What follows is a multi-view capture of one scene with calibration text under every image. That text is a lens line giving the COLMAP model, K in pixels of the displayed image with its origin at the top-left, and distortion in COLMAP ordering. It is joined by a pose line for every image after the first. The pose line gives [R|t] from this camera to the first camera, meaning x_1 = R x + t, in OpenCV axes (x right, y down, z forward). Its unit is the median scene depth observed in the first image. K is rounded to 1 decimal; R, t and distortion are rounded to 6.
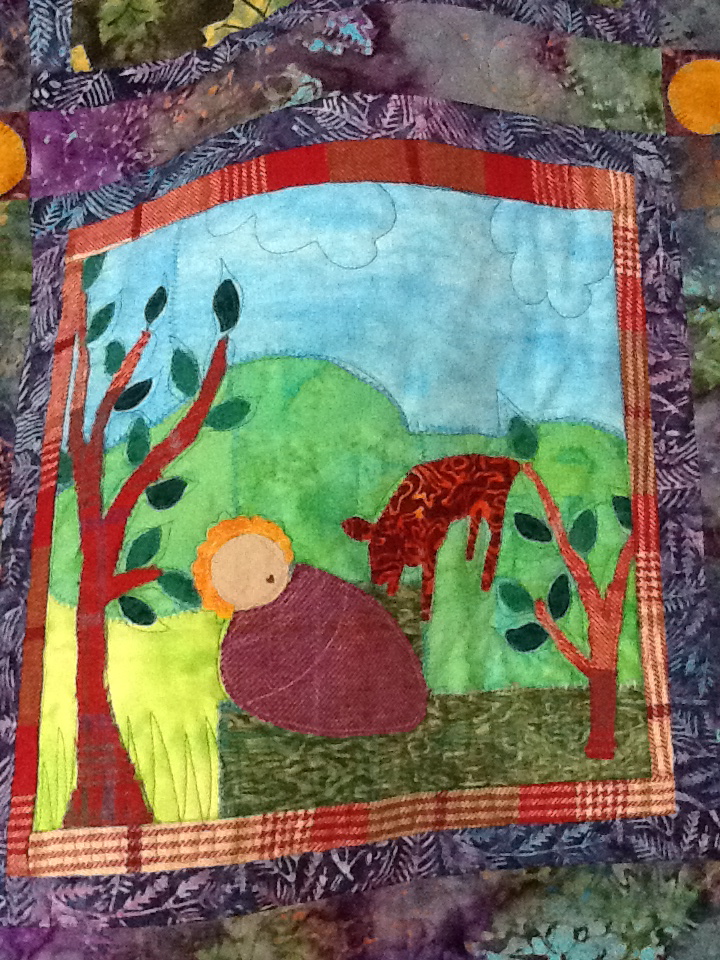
lens RADIAL K [[1178.9, 0, 361.2], [0, 1178.9, 499.5], [0, 0, 1]] dist [0.005009, -0.102509]
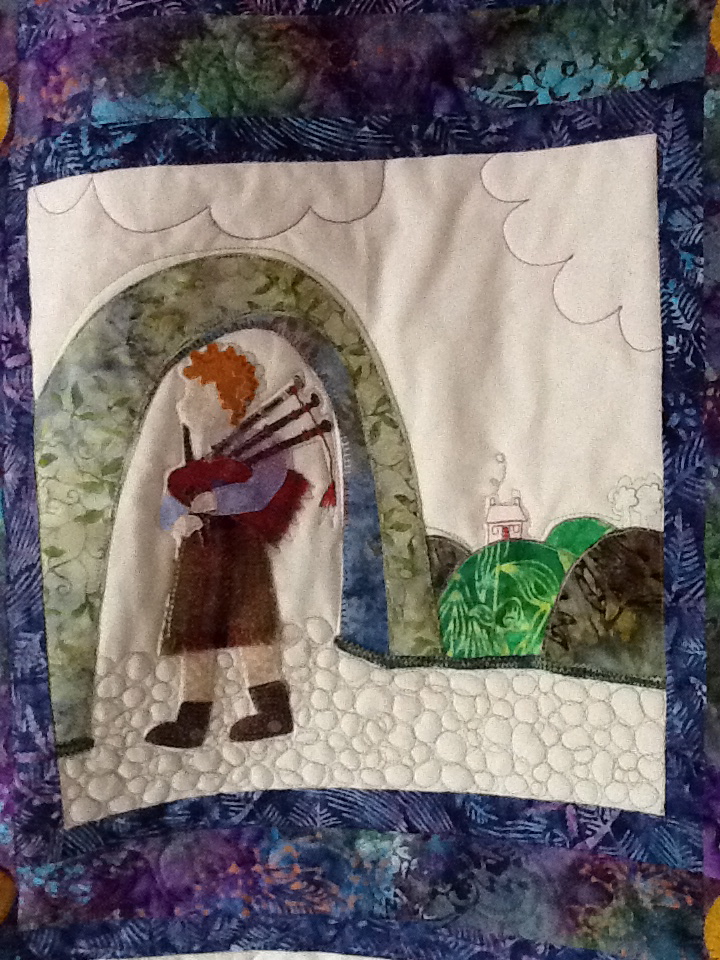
lens RADIAL K [[1178.9, 0, 361.2], [0, 1178.9, 499.5], [0, 0, 1]] dist [0.005009, -0.102509]
pose [[0.961452, 0.013844, -0.274624, 0.303085], [0.058861, 0.965219, 0.254730, 0.464870], [0.268599, -0.261075, 0.927197, -0.109457]]
